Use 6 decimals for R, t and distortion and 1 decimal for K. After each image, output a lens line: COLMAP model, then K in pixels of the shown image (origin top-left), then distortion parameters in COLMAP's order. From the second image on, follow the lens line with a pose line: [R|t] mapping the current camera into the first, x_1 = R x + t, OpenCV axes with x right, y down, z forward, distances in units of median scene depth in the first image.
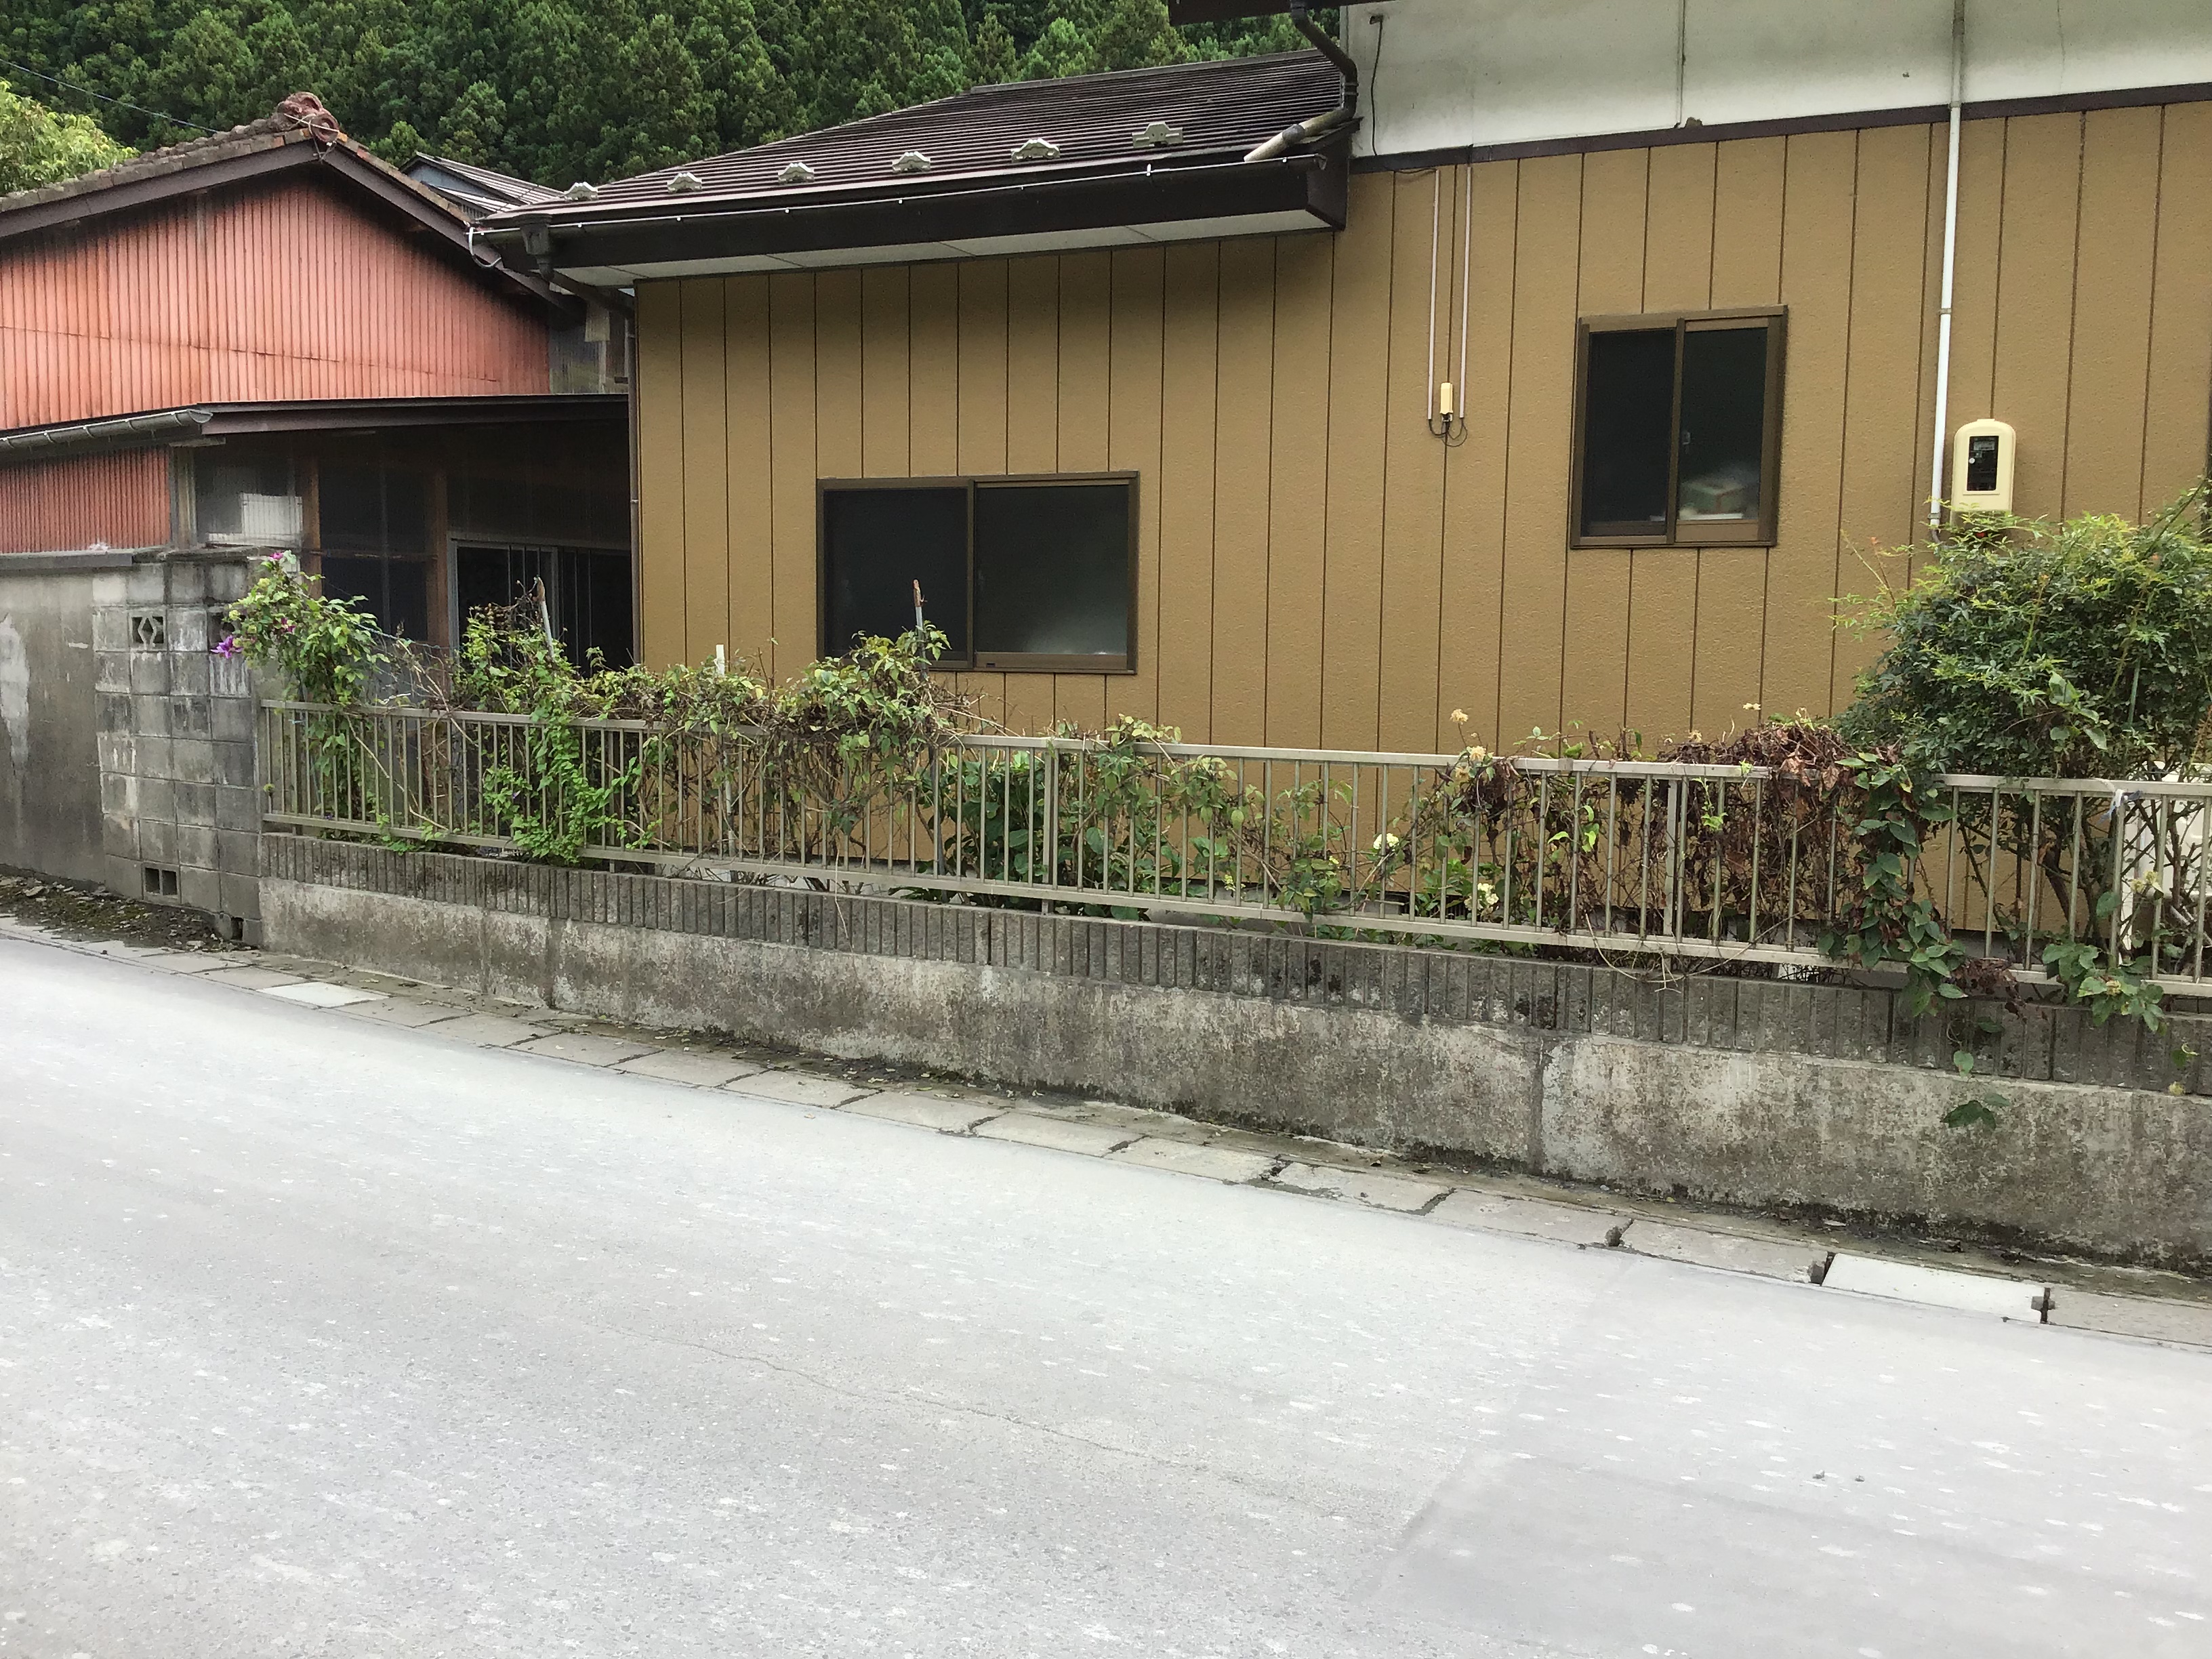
lens RADIAL K [[2011.7, 0, 1101.4], [0, 2011.7, 822.4], [0, 0, 1]] dist [0.115630, -0.221147]
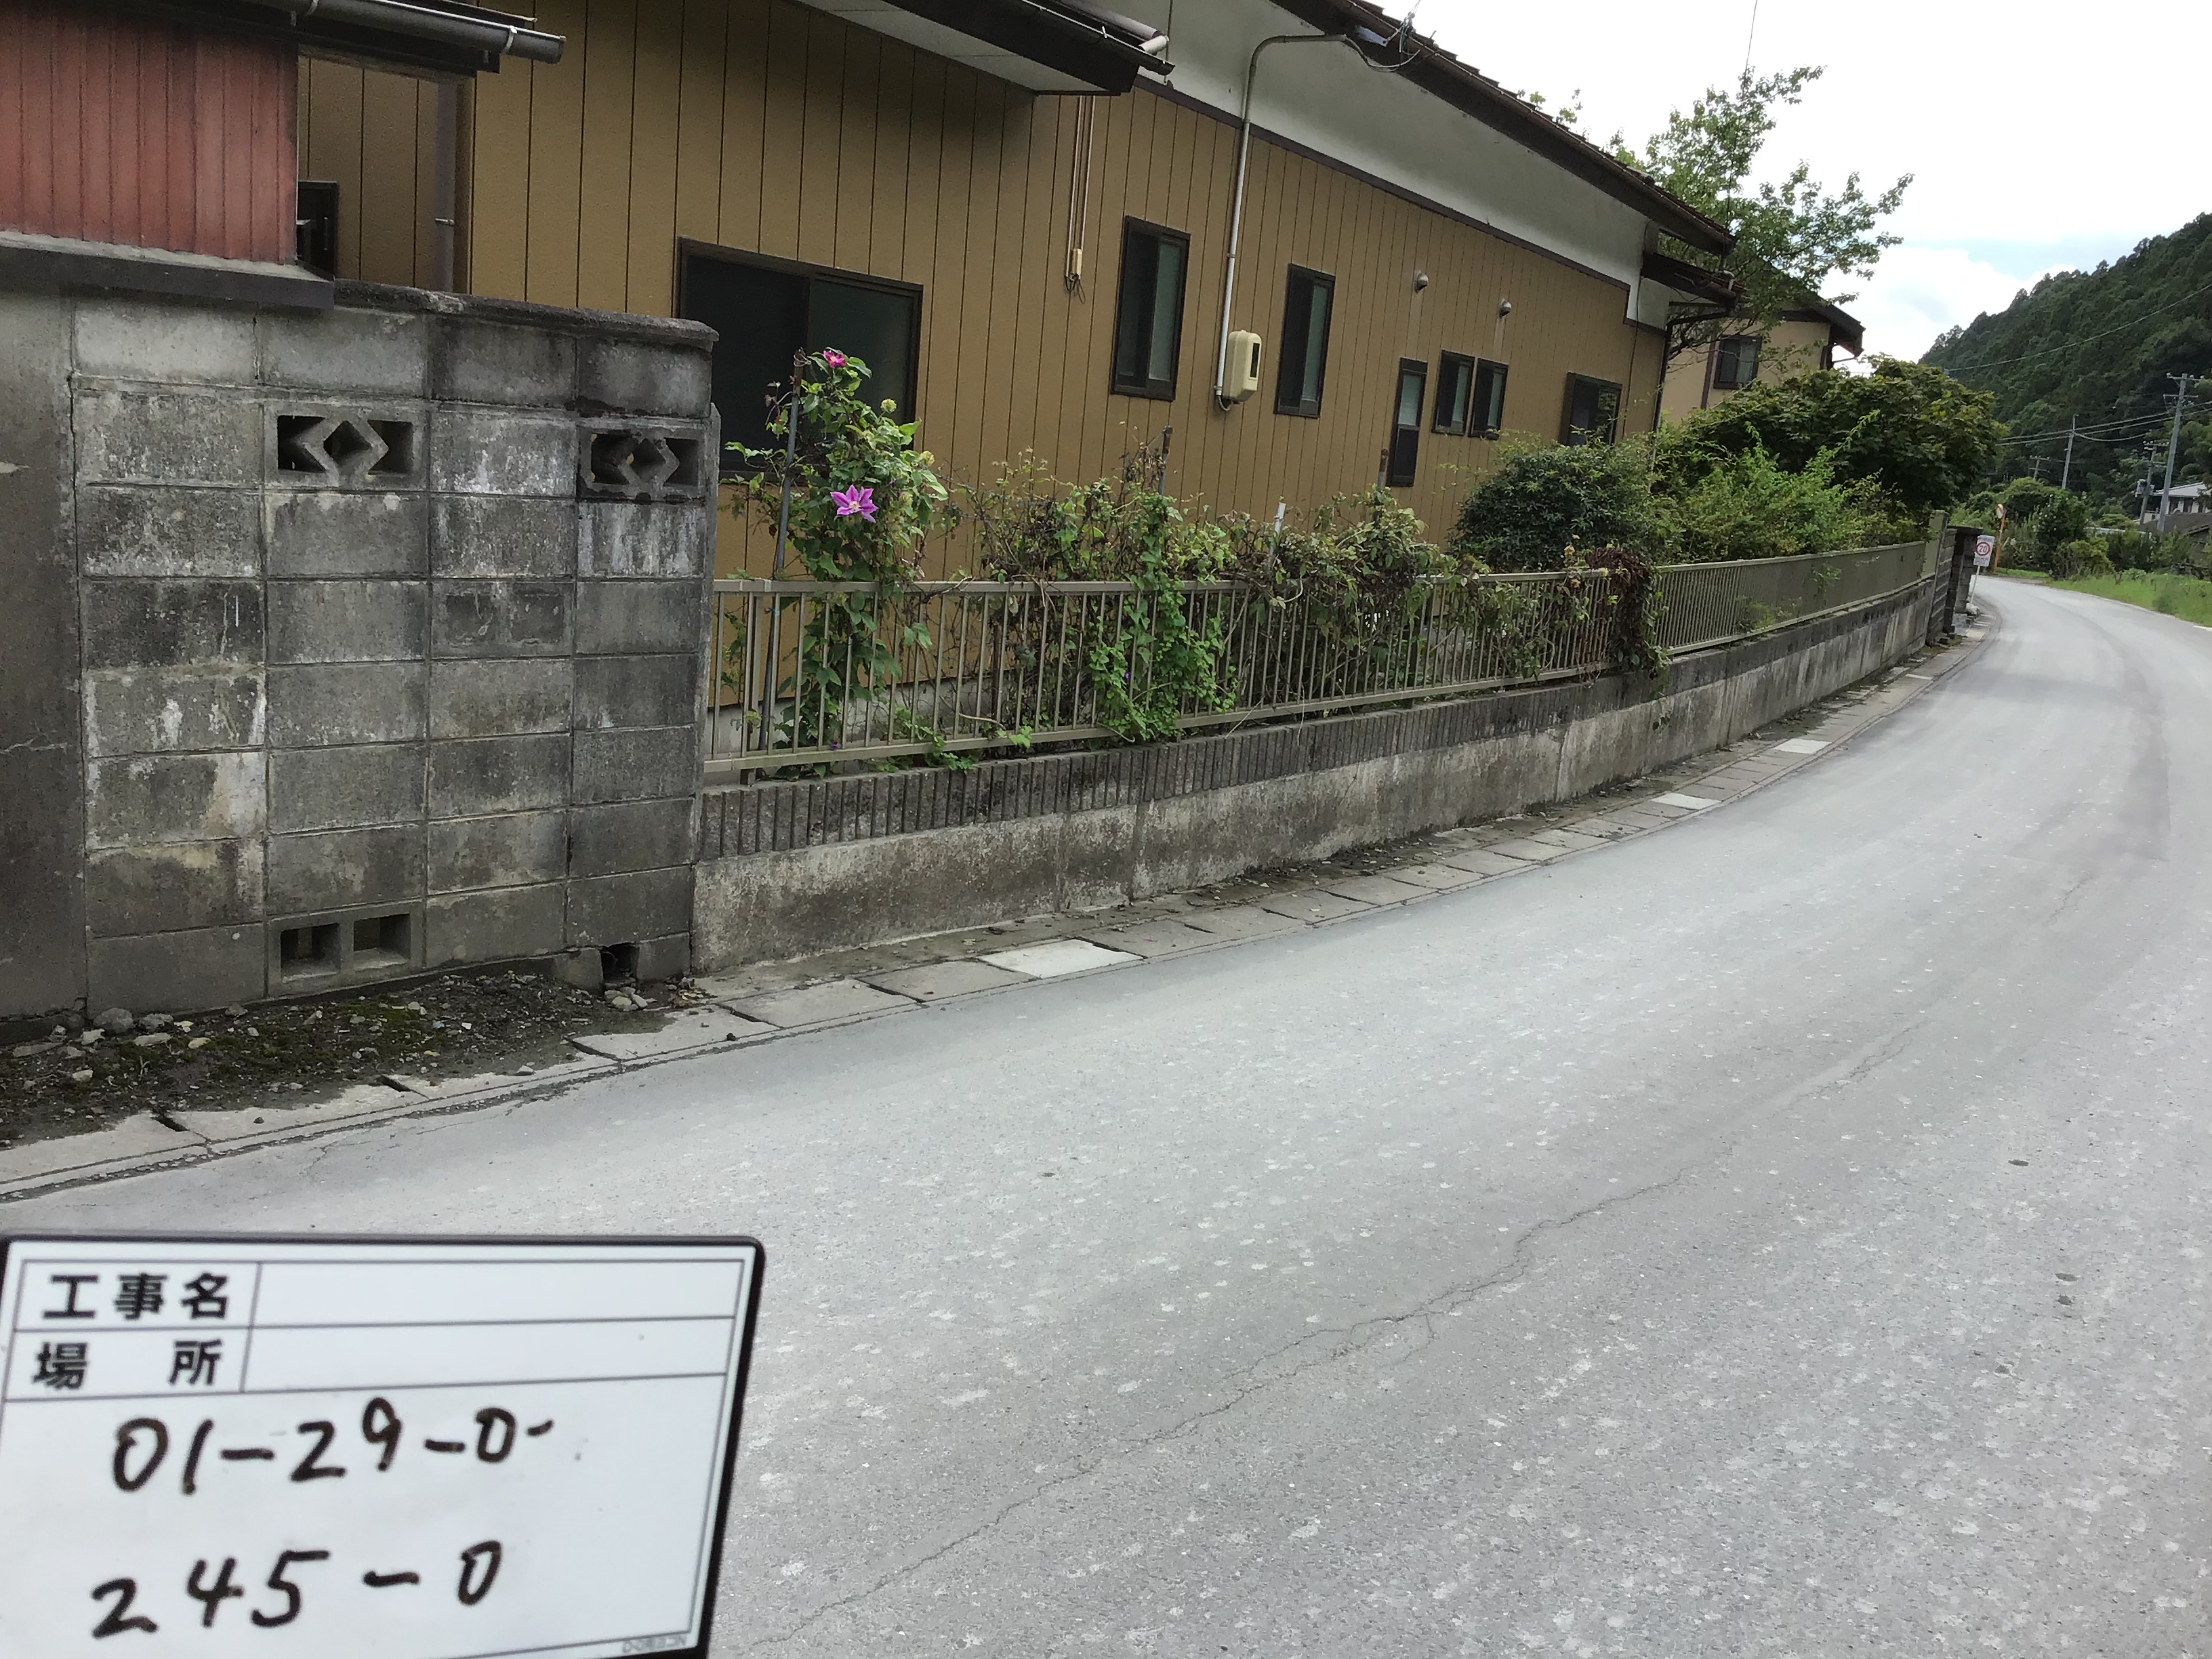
lens RADIAL K [[2011.7, 0, 1101.4], [0, 2011.7, 822.4], [0, 0, 1]] dist [0.115630, -0.221147]
pose [[0.061362, -0.193453, 0.979189, -1.046785], [0.011967, 0.981109, 0.193083, -0.107641], [-0.998044, -0.000130, 0.062518, 0.866889]]
